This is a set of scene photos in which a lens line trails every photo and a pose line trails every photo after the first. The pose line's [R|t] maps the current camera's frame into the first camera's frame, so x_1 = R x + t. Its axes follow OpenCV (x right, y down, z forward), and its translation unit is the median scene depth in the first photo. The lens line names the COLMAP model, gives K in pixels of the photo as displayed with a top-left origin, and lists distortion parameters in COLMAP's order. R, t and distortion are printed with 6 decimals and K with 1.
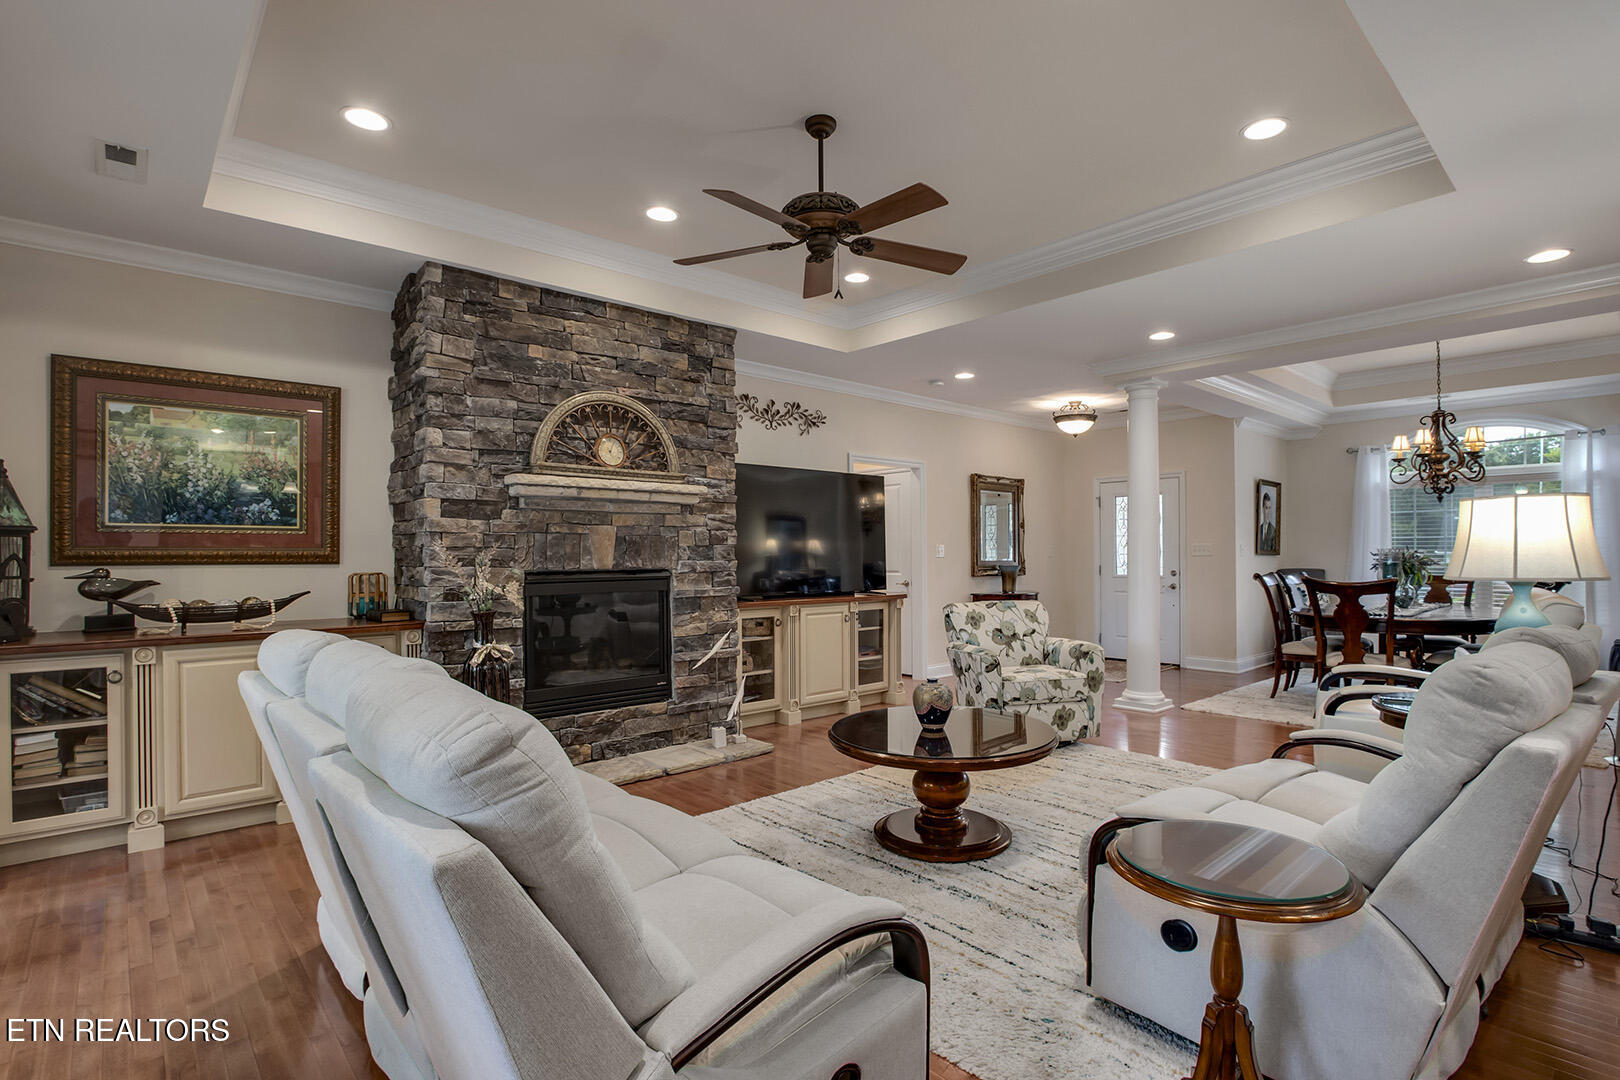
lens RADIAL K [[779.6, 0, 807.1], [0, 779.6, 552.7], [0, 0, 1]] dist [-0.022766, 0.002388]
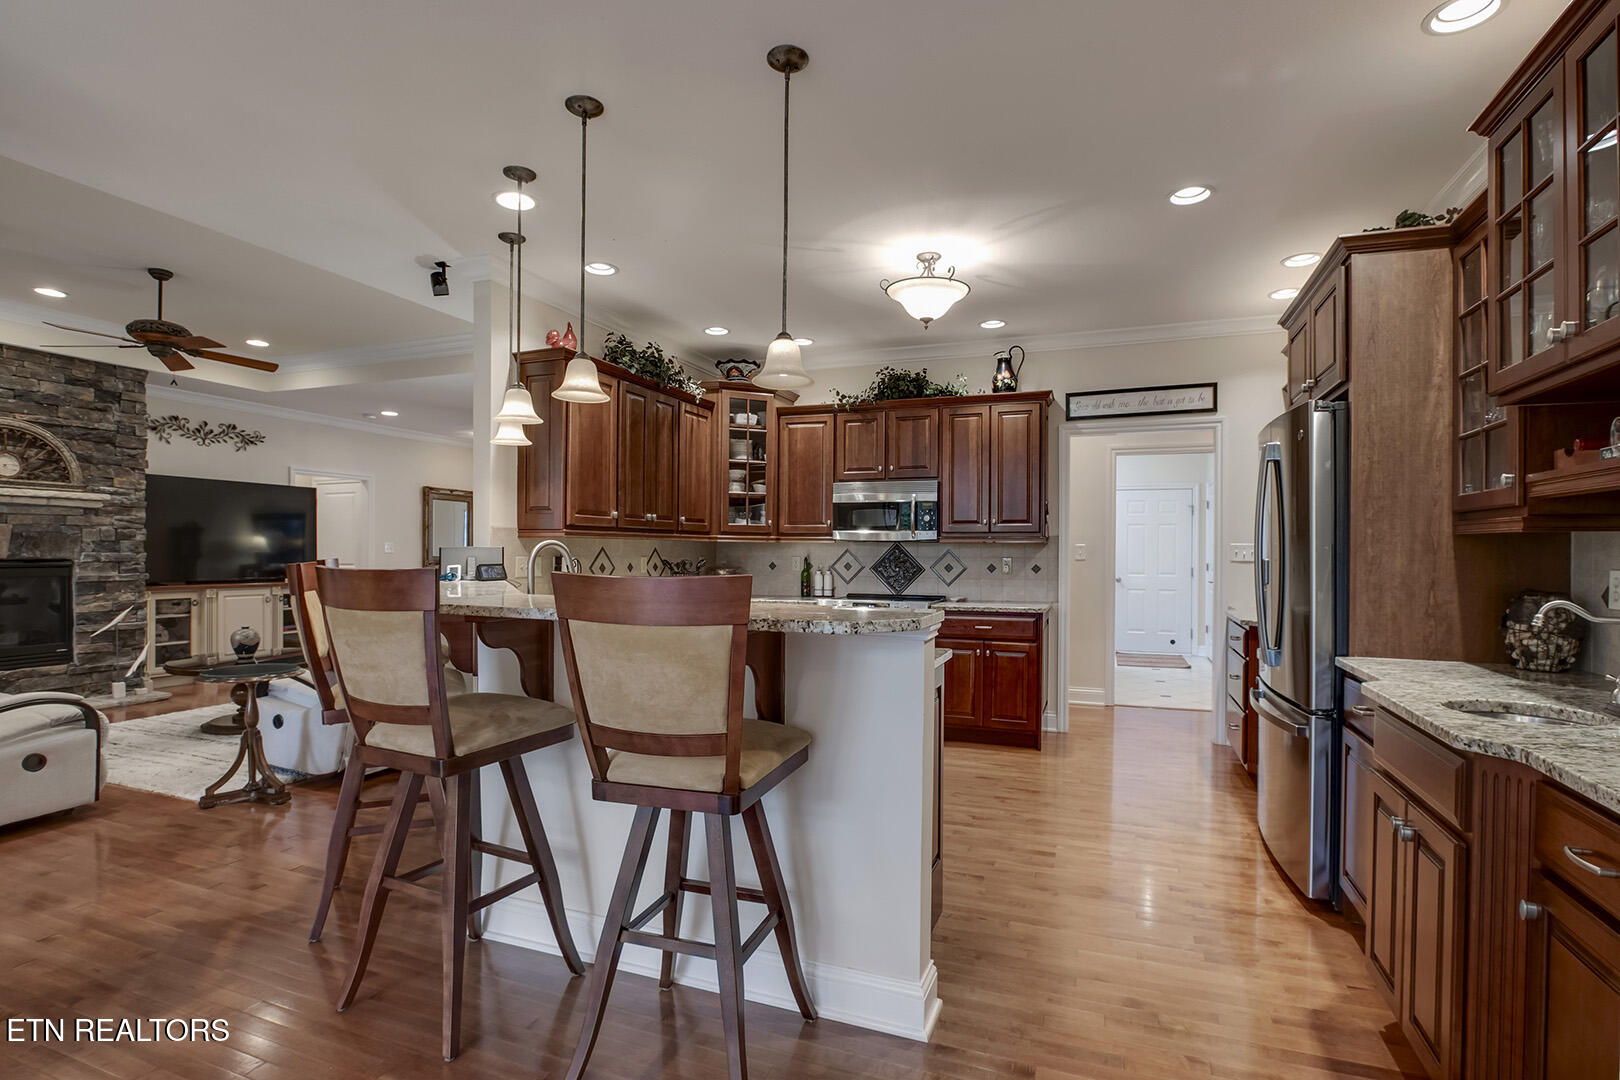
lens RADIAL K [[779.6, 0, 813.8], [0, 779.6, 550.1], [0, 0, 1]] dist [-0.022766, 0.002388]
pose [[0.884952, 0.008346, 0.465608, 0.315060], [-0.007340, 0.999965, -0.003975, 0.002552], [-0.465625, 0.000100, 0.884982, -0.662068]]
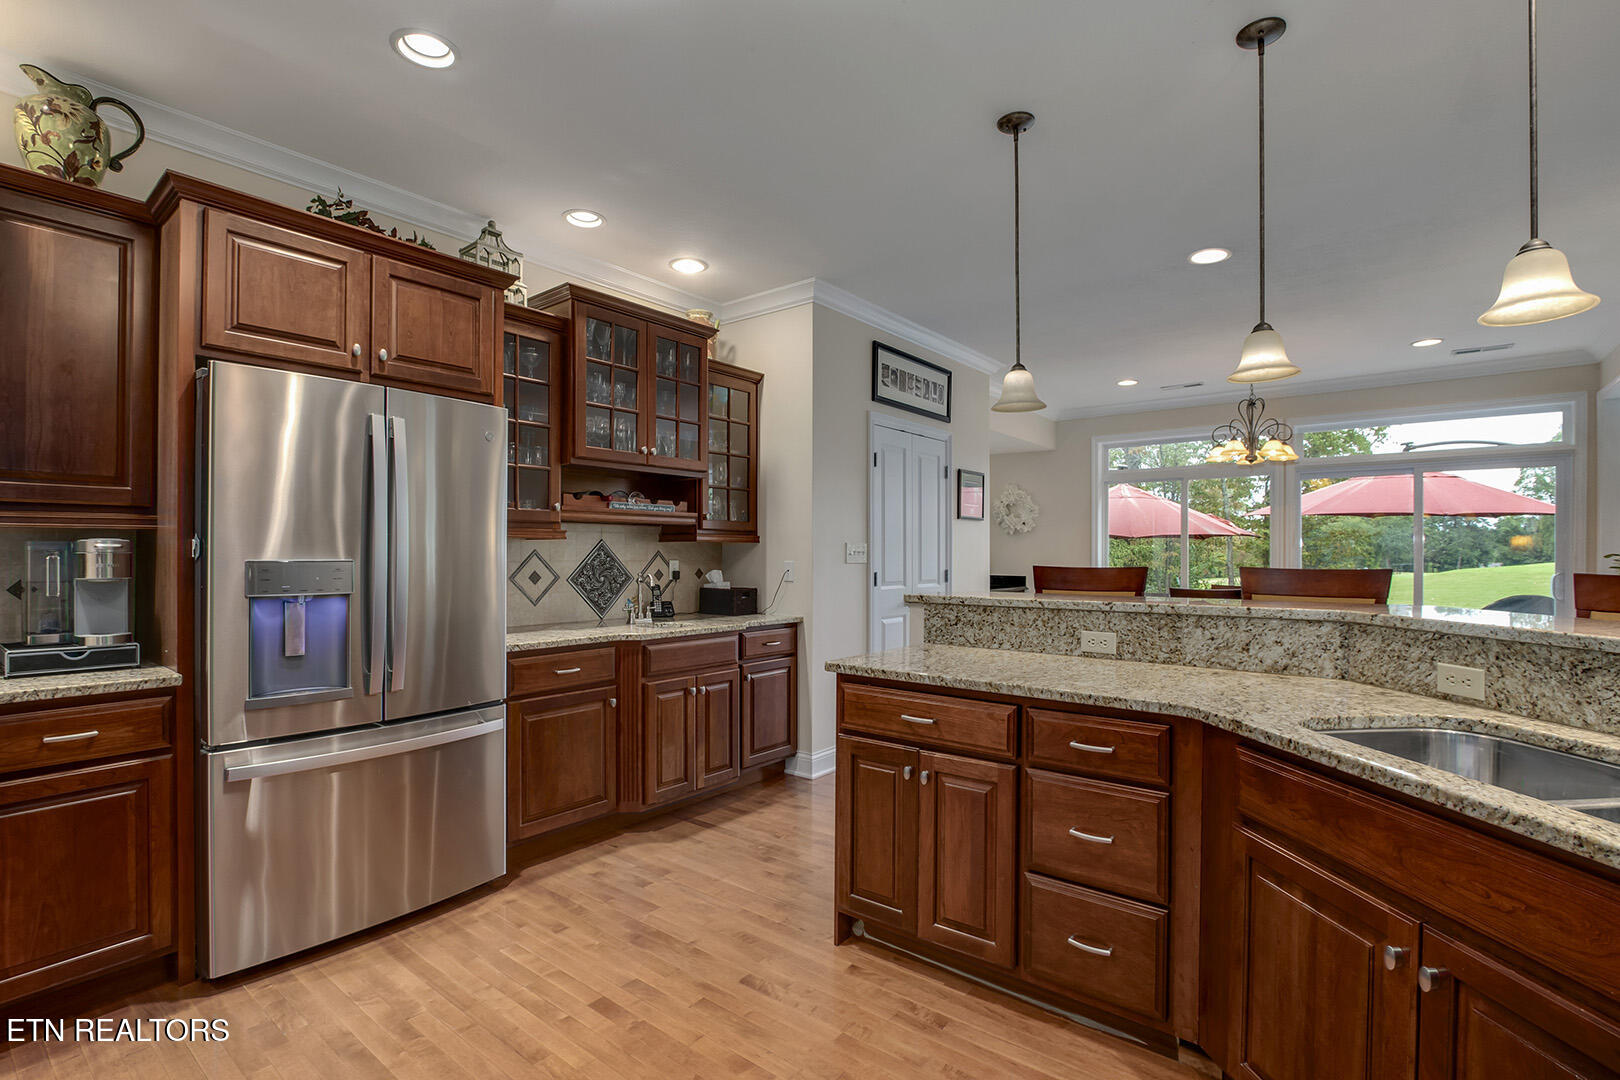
lens RADIAL K [[755.2, 0, 809.5], [0, 755.2, 548.9], [0, 0, 1]] dist [-0.024660, 0.002568]
pose [[-0.983775, -0.000424, -0.179408, 0.767658], [0.000267, 0.999993, -0.003826, -0.000504], [0.179409, -0.003812, -0.983767, 0.282231]]
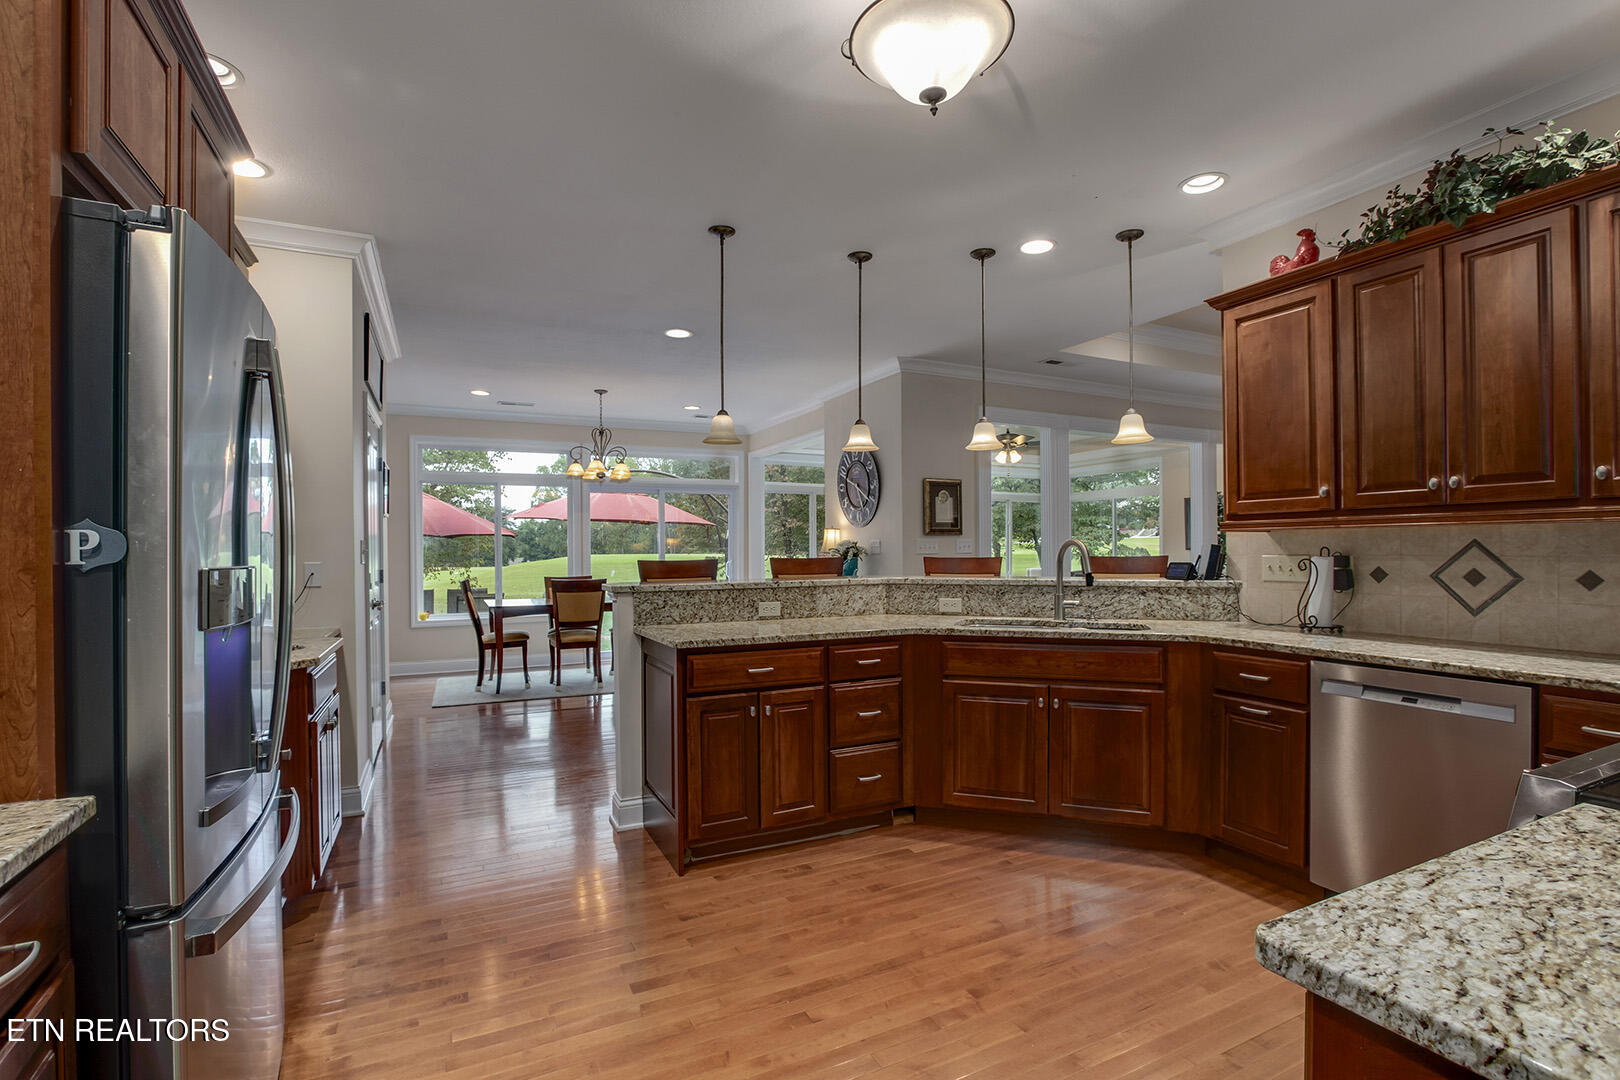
lens RADIAL K [[755.2, 0, 816.3], [0, 755.2, 548.0], [0, 0, 1]] dist [-0.024660, 0.002568]
pose [[-0.250934, 0.002966, -0.968000, 1.213597], [0.006788, 0.999976, 0.001304, -0.001335], [0.967980, -0.006244, -0.250948, 0.050839]]
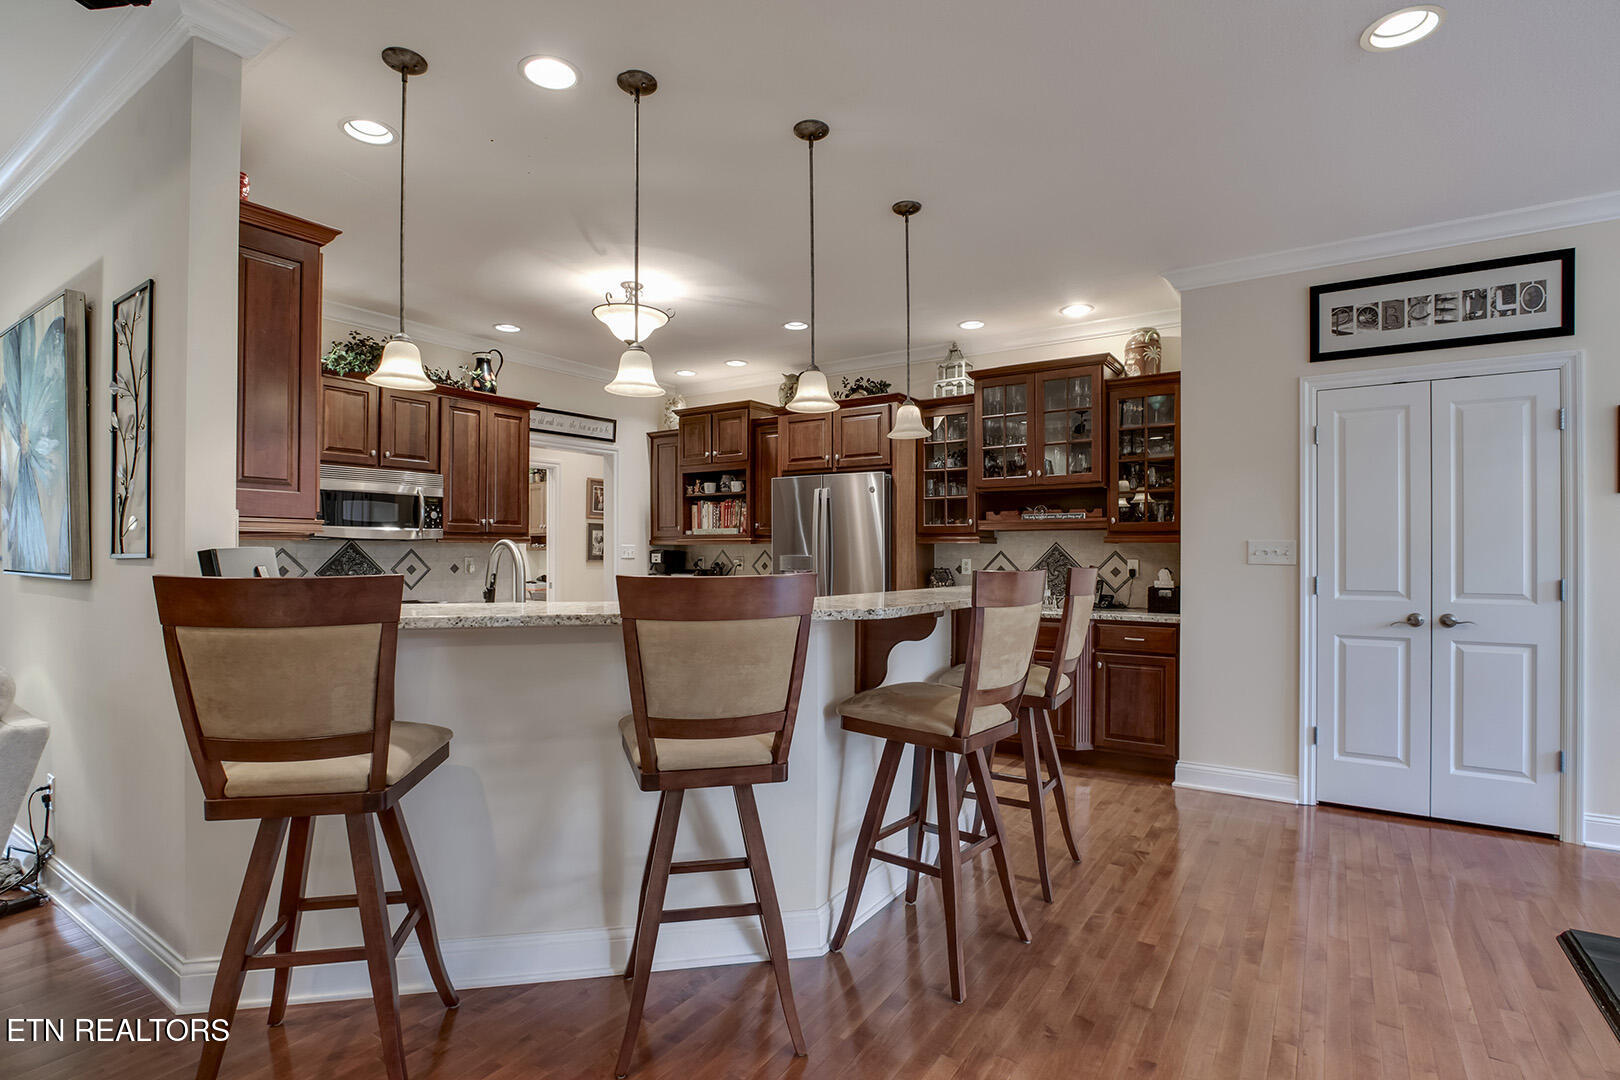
lens RADIAL K [[755.2, 0, 807.7], [0, 755.2, 550.2], [0, 0, 1]] dist [-0.024660, 0.002568]
pose [[-0.258009, 0.003382, 0.966137, -0.095965], [-0.000044, 0.999994, -0.003512, 0.000511], [-0.966142, -0.000948, -0.258007, 0.038761]]
